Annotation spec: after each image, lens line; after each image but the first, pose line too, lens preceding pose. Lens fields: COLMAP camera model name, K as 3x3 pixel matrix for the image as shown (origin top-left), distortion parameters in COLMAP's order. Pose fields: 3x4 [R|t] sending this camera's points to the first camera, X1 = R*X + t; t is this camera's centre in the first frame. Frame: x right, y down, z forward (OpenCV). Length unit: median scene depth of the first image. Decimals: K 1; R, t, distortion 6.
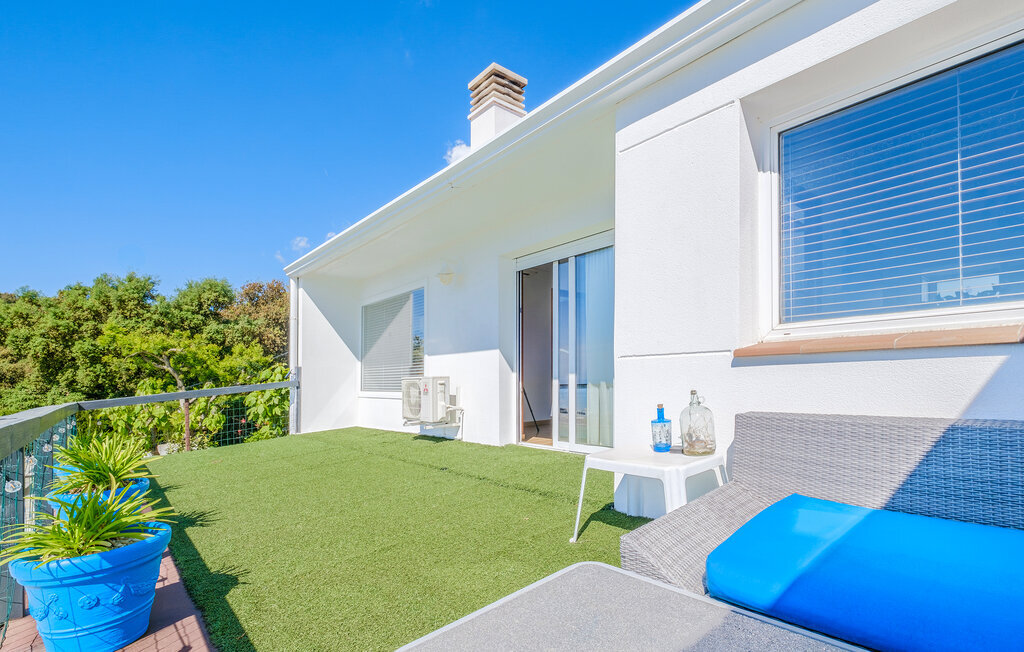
lens RADIAL K [[455.4, 0, 512.0], [0, 455.4, 326.0], [0, 0, 1]] dist [-0.002790, -0.000294]
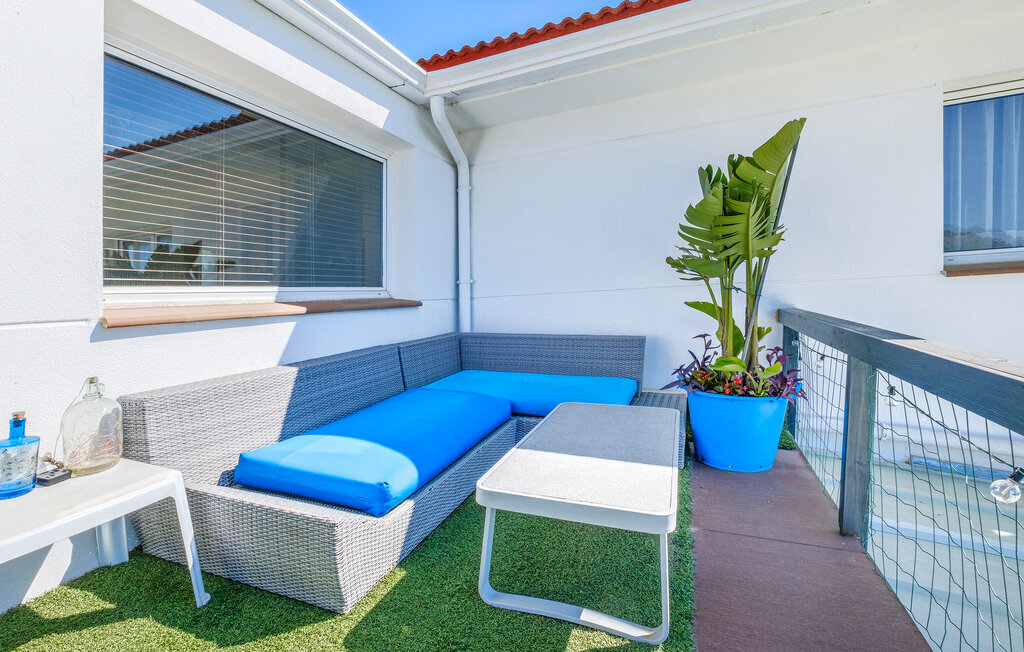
lens RADIAL K [[455.4, 0, 512.0], [0, 455.4, 326.0], [0, 0, 1]] dist [-0.002790, -0.000294]
pose [[-0.433315, 0.004775, 0.901230, -0.614387], [-0.007713, 0.999930, -0.009007, 0.089639], [-0.901210, -0.010854, -0.433247, 0.967352]]
